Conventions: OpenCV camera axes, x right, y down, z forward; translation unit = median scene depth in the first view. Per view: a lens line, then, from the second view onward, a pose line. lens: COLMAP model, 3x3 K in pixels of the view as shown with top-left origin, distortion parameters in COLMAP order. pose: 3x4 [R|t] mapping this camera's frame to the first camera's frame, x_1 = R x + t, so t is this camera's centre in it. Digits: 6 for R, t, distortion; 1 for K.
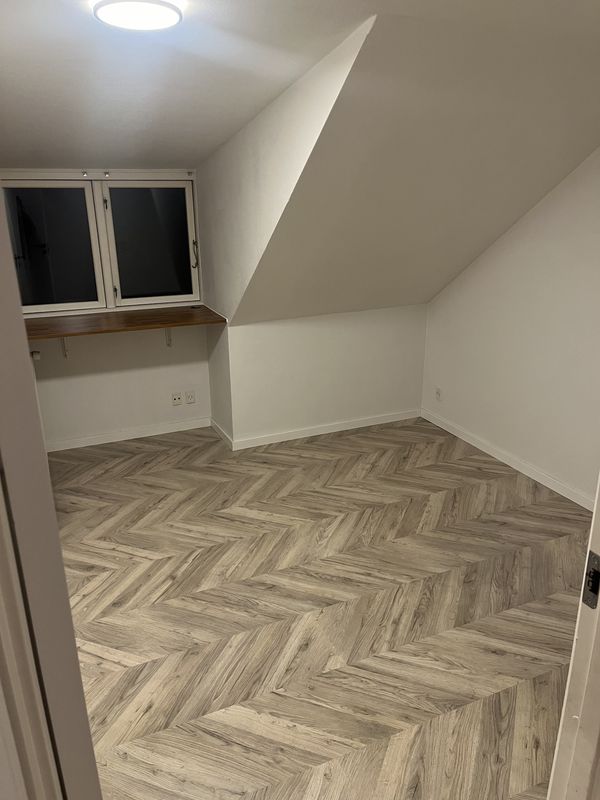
lens RADIAL K [[602.3, 0, 302.5], [0, 602.3, 399.3], [0, 0, 1]] dist [0.062511, -0.090956]
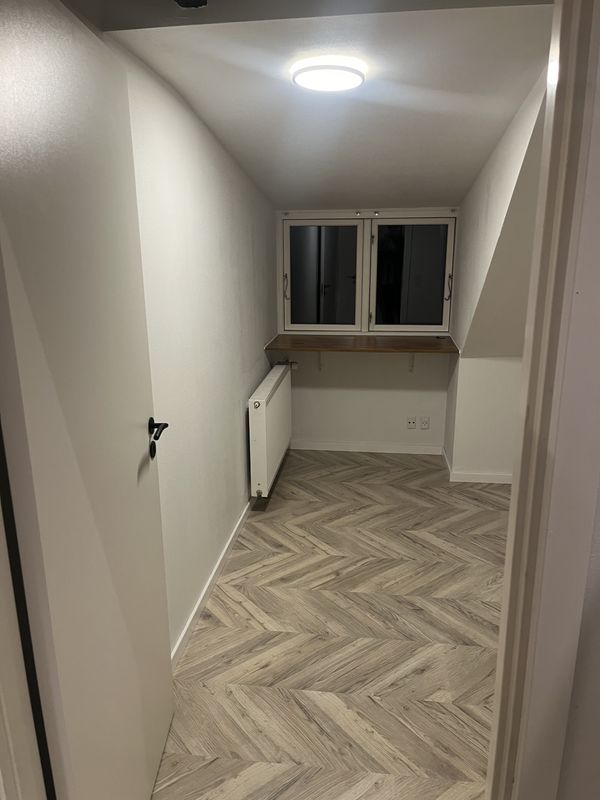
lens RADIAL K [[602.3, 0, 298.5], [0, 602.3, 399.8], [0, 0, 1]] dist [0.062511, -0.090956]
pose [[0.853035, 0.140139, -0.502685, 0.215945], [-0.168482, 0.985642, -0.011129, 0.007726], [0.493908, 0.094186, 0.864398, -0.008718]]
